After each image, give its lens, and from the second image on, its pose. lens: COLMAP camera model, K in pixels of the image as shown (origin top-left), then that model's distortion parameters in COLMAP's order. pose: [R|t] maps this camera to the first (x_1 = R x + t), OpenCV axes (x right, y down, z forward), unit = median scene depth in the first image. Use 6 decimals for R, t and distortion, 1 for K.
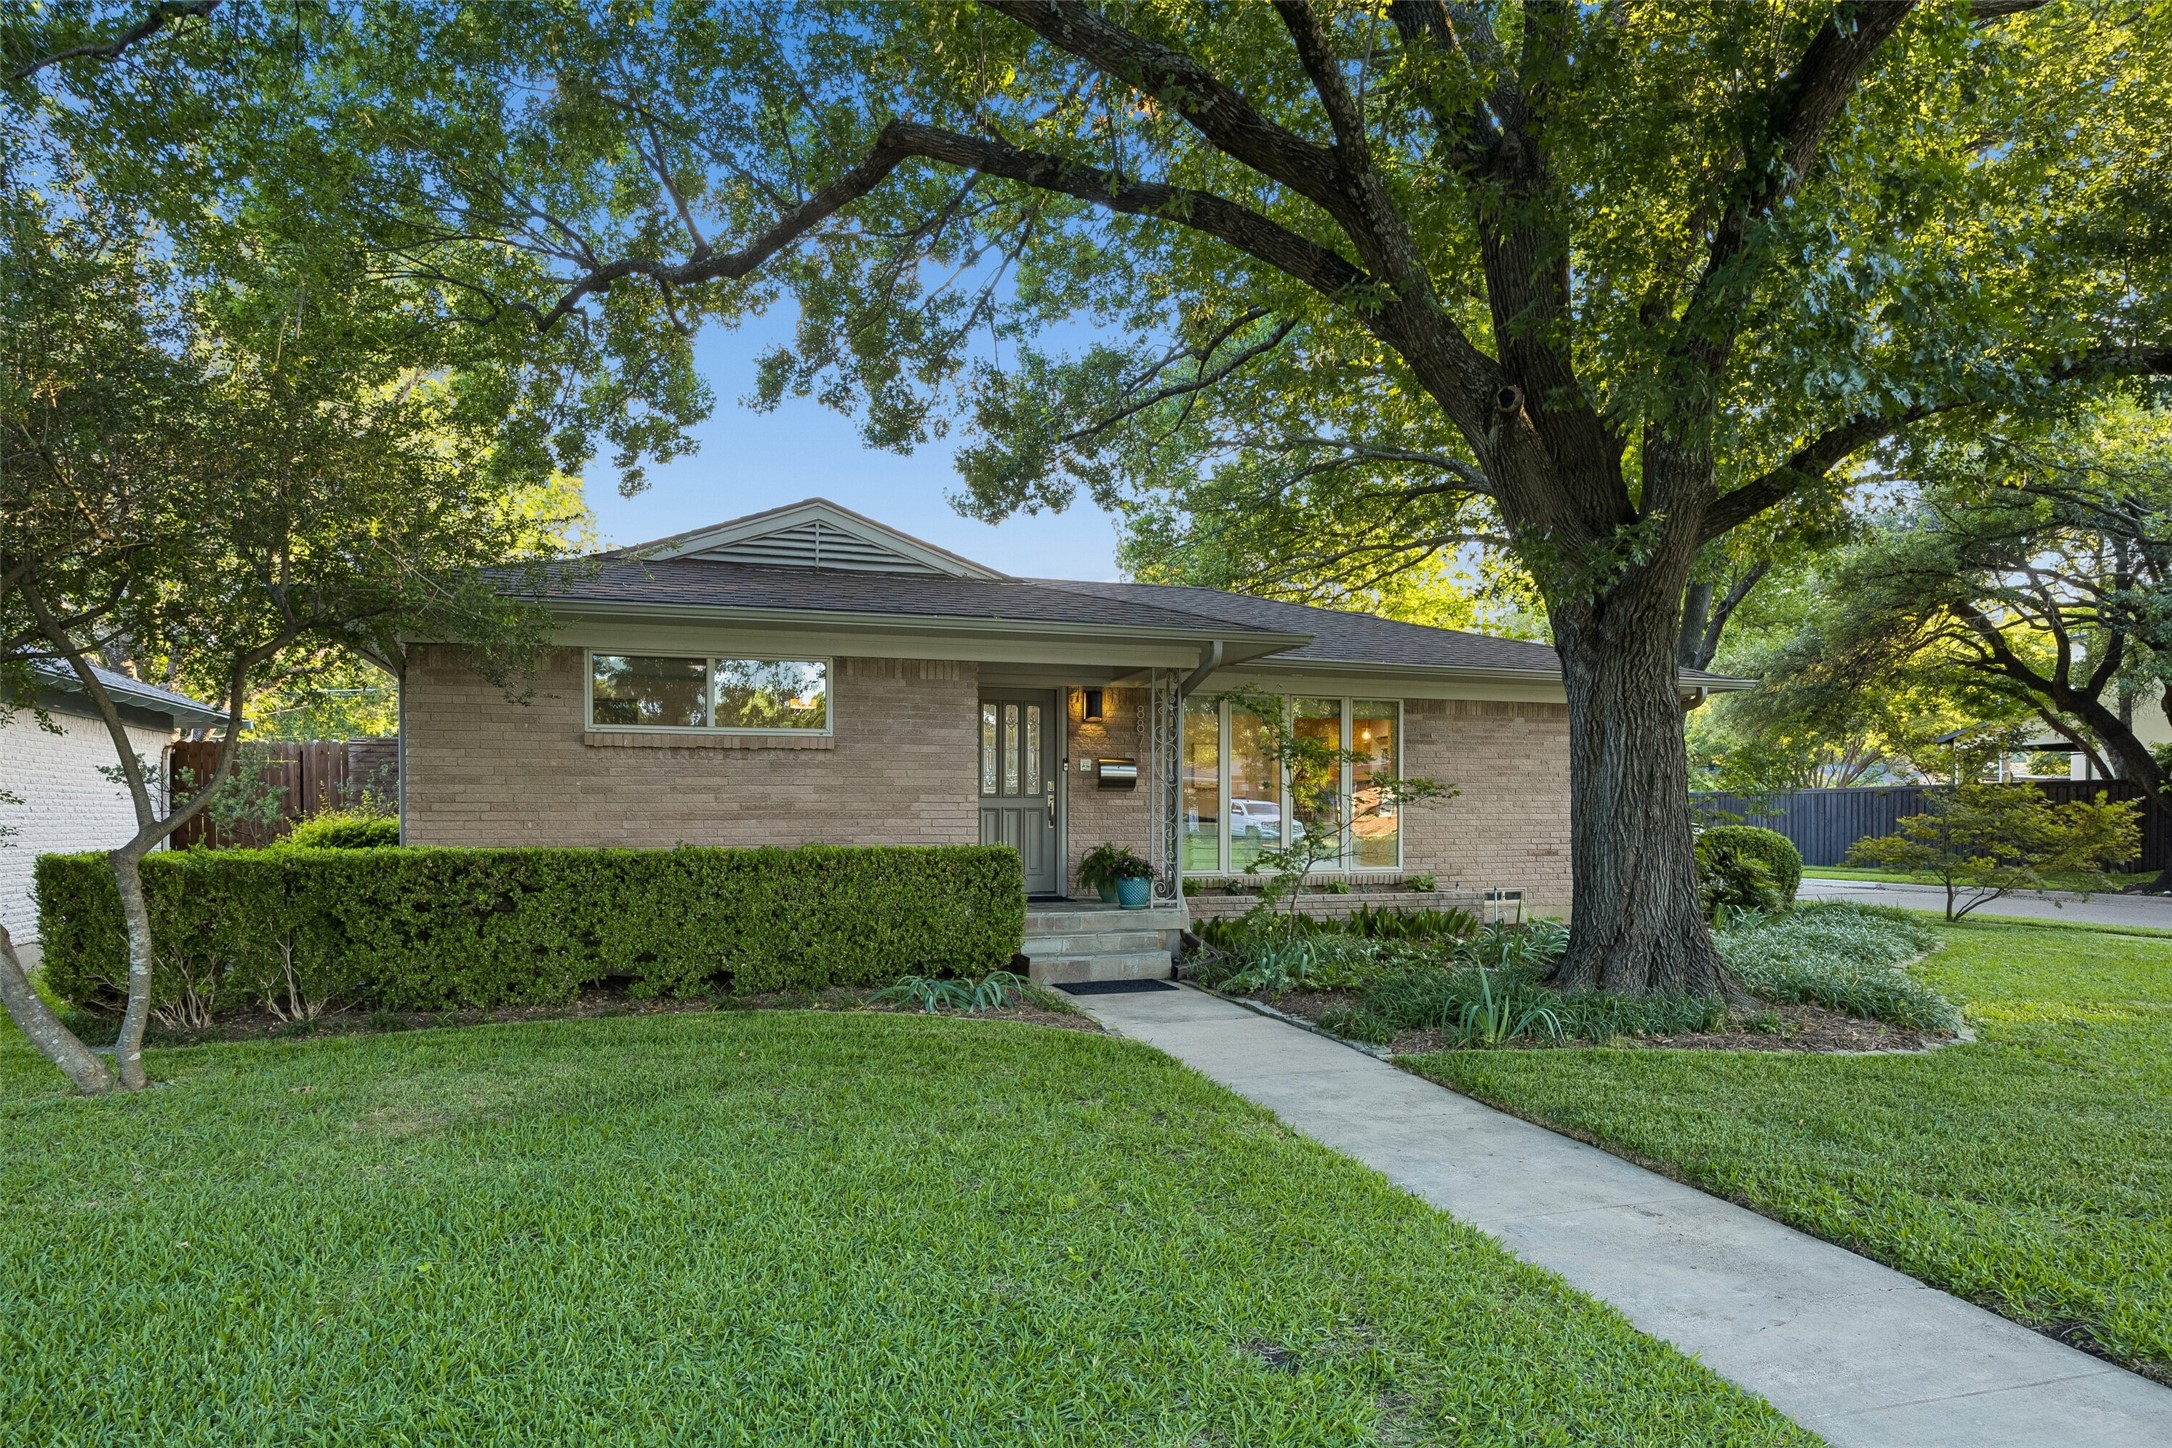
lens RADIAL K [[1318.2, 0, 1085.8], [0, 1318.2, 732.3], [0, 0, 1]] dist [-0.009061, -0.001341]
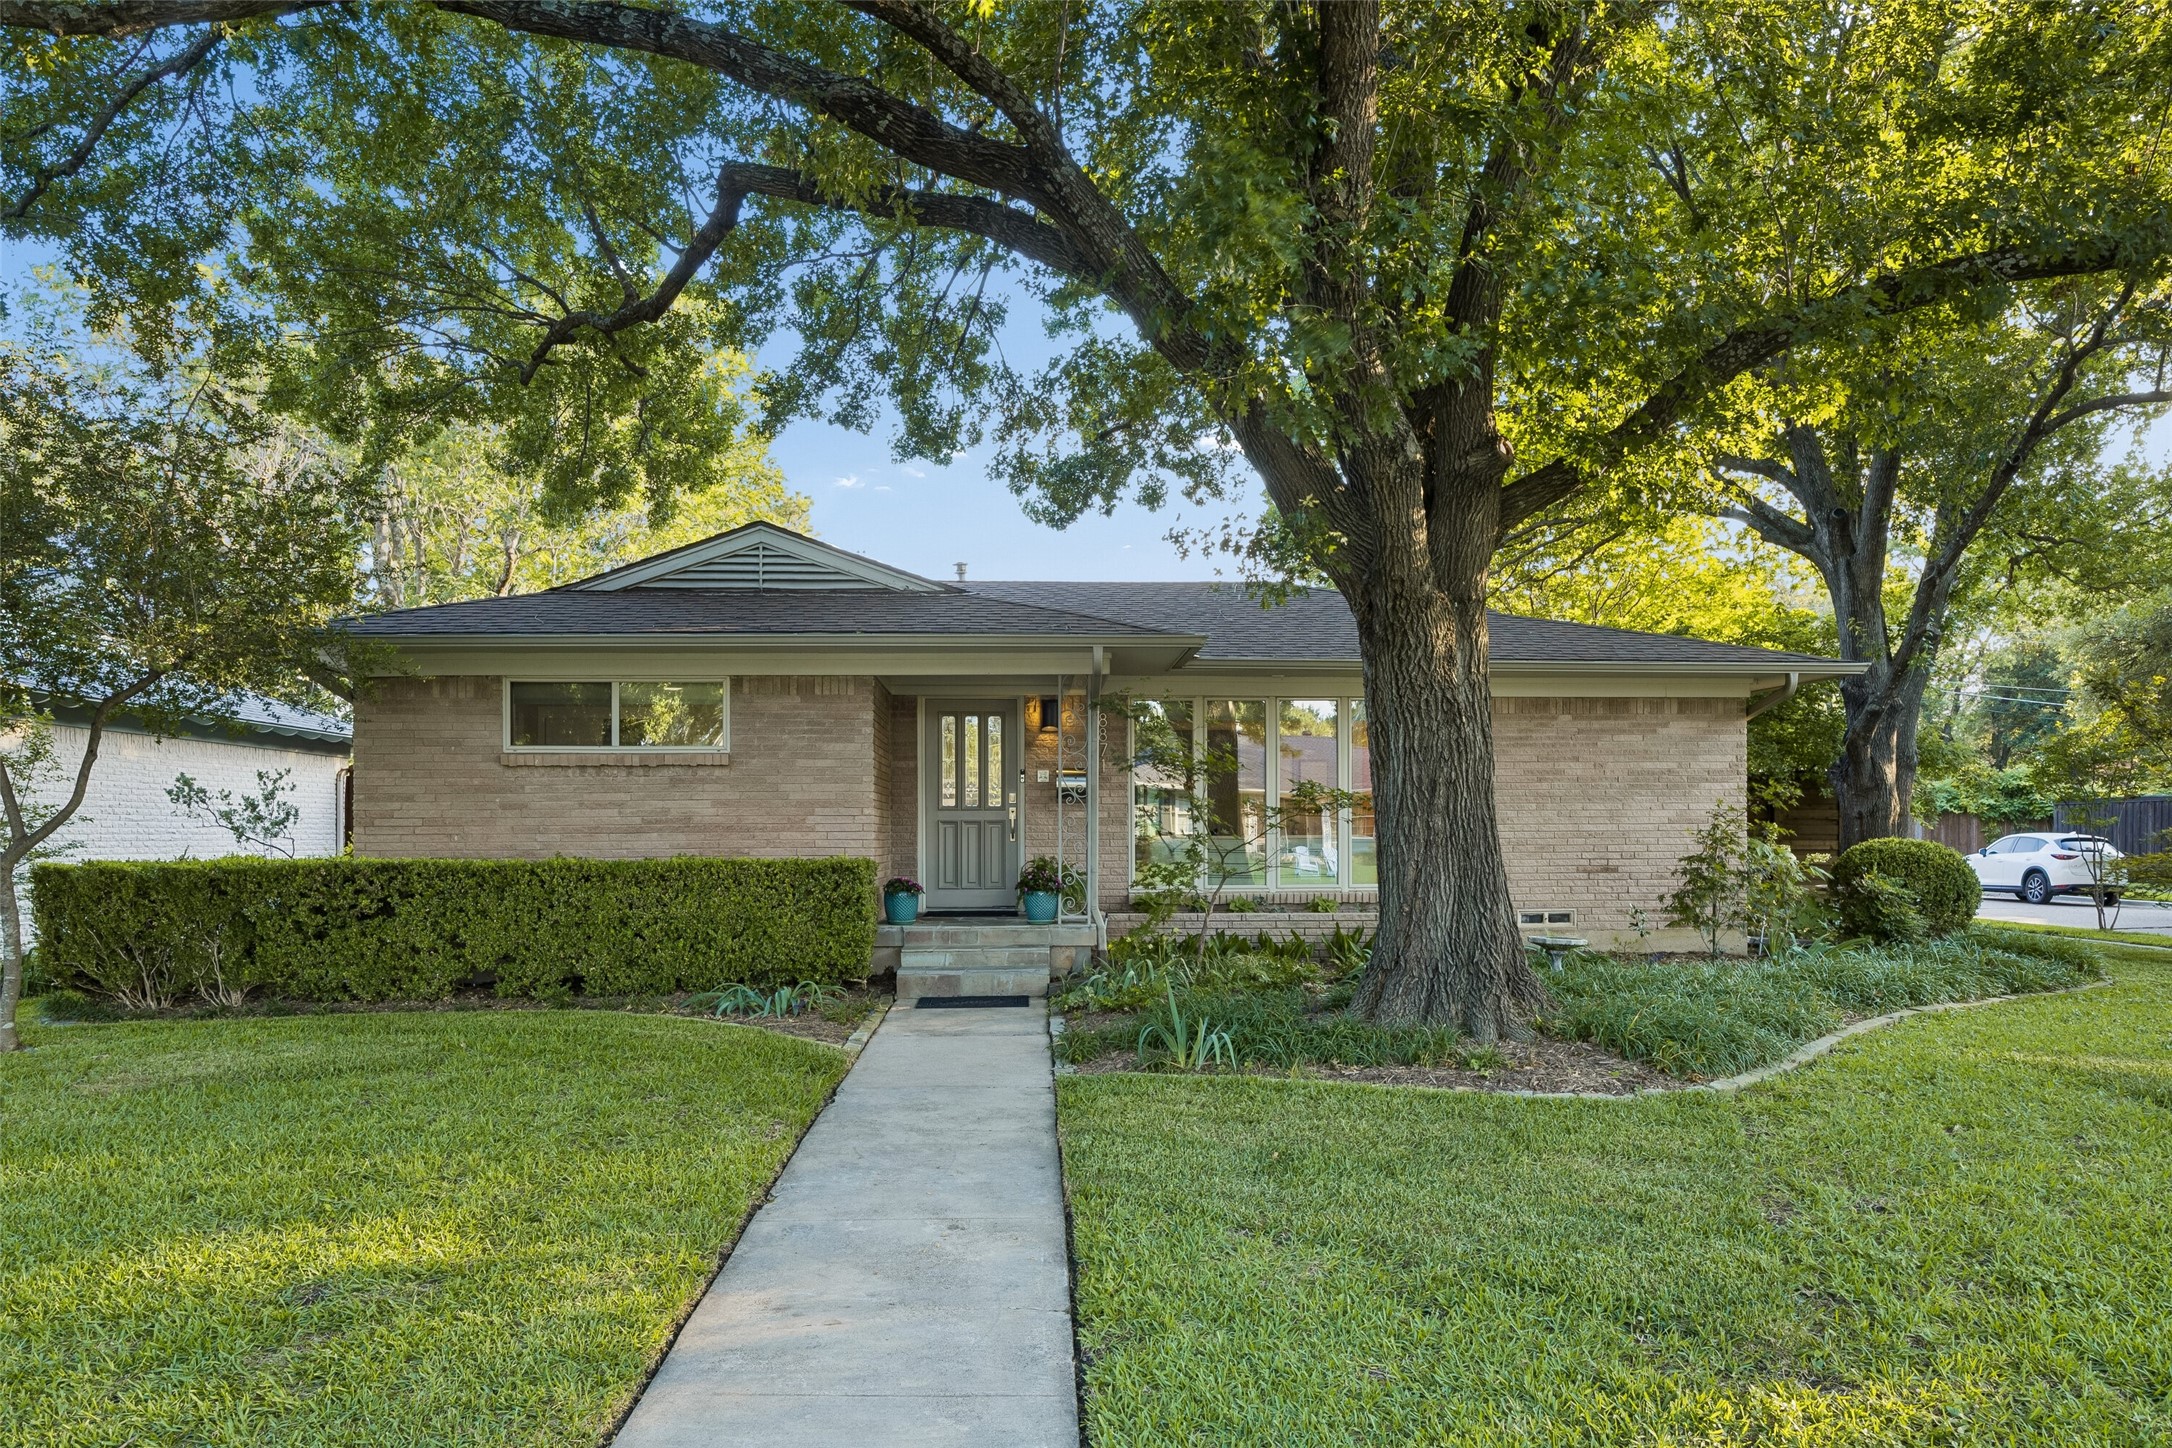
lens RADIAL K [[1432.9, 0, 1086.3], [0, 1432.9, 721.4], [0, 0, 1]] dist [-0.002462, -0.001038]
pose [[0.960359, -0.023861, -0.277744, 0.393524], [0.020485, 0.999677, -0.015051, 0.001235], [0.278014, 0.008765, 0.960537, -0.006949]]
